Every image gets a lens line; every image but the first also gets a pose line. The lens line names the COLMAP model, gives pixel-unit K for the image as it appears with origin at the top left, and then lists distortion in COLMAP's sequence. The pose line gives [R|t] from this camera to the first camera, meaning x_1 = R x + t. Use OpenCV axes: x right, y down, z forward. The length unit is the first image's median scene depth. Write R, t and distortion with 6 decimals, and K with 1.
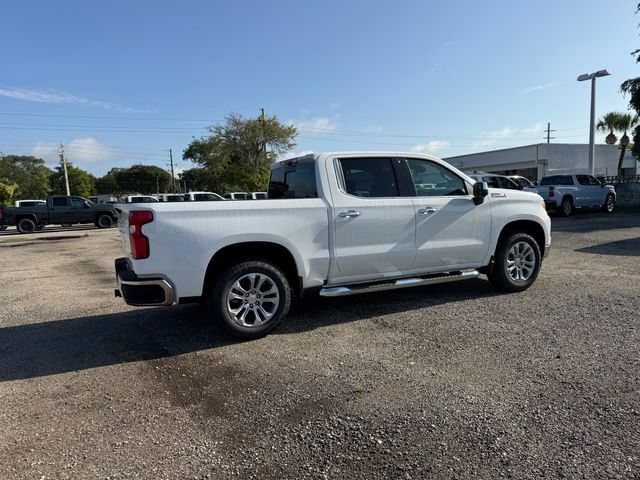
lens RADIAL K [[448.2, 0, 314.0], [0, 448.2, 244.4], [0, 0, 1]] dist [0.076234, -0.107447]
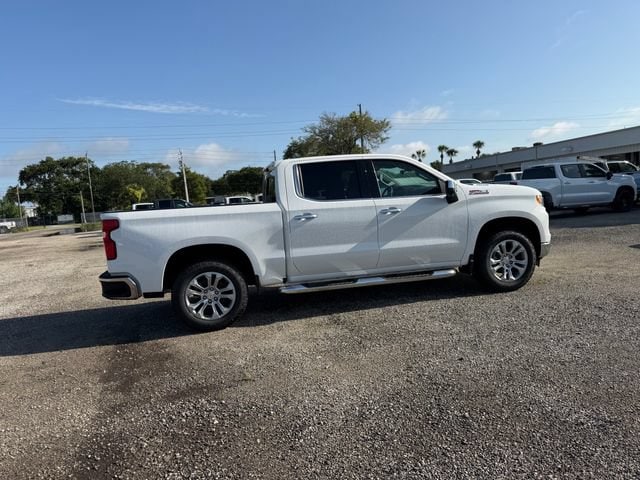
lens RADIAL K [[448.2, 0, 314.0], [0, 448.2, 244.4], [0, 0, 1]] dist [0.076234, -0.107447]
pose [[0.971993, -0.008157, -0.234870, 0.326707], [0.010852, 0.999889, 0.010183, -0.011736], [0.234760, -0.012447, 0.971974, -0.026091]]
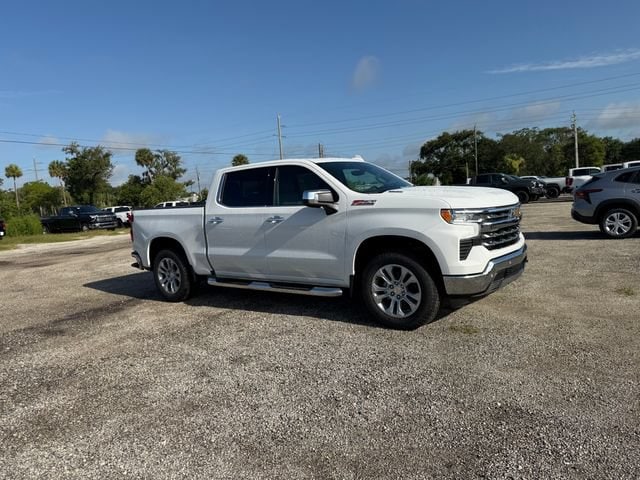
lens RADIAL K [[448.2, 0, 314.0], [0, 448.2, 244.4], [0, 0, 1]] dist [0.076234, -0.107447]
pose [[0.468033, 0.098549, -0.878199, 1.199316], [-0.037599, 0.995083, 0.091626, -0.116564], [0.882911, -0.009864, 0.469437, 0.618586]]
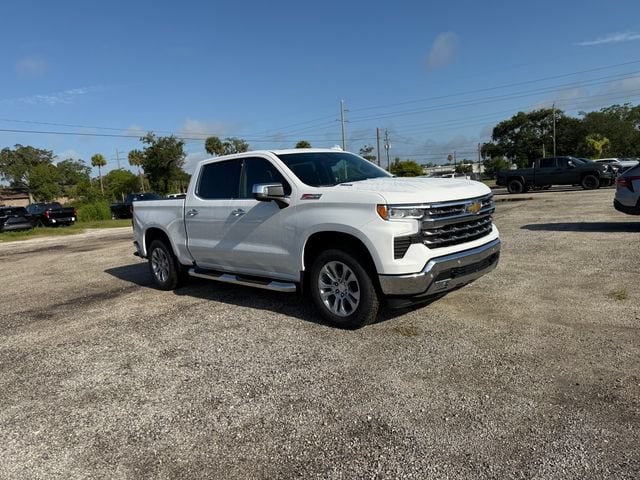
lens RADIAL K [[448.1, 0, 313.8], [0, 448.1, 245.1], [0, 0, 1]] dist [0.069173, -0.080464]
pose [[0.331500, 0.133433, -0.933972, 1.272461], [-0.033084, 0.990983, 0.129836, -0.140618], [0.942875, -0.012141, 0.332926, 0.841305]]
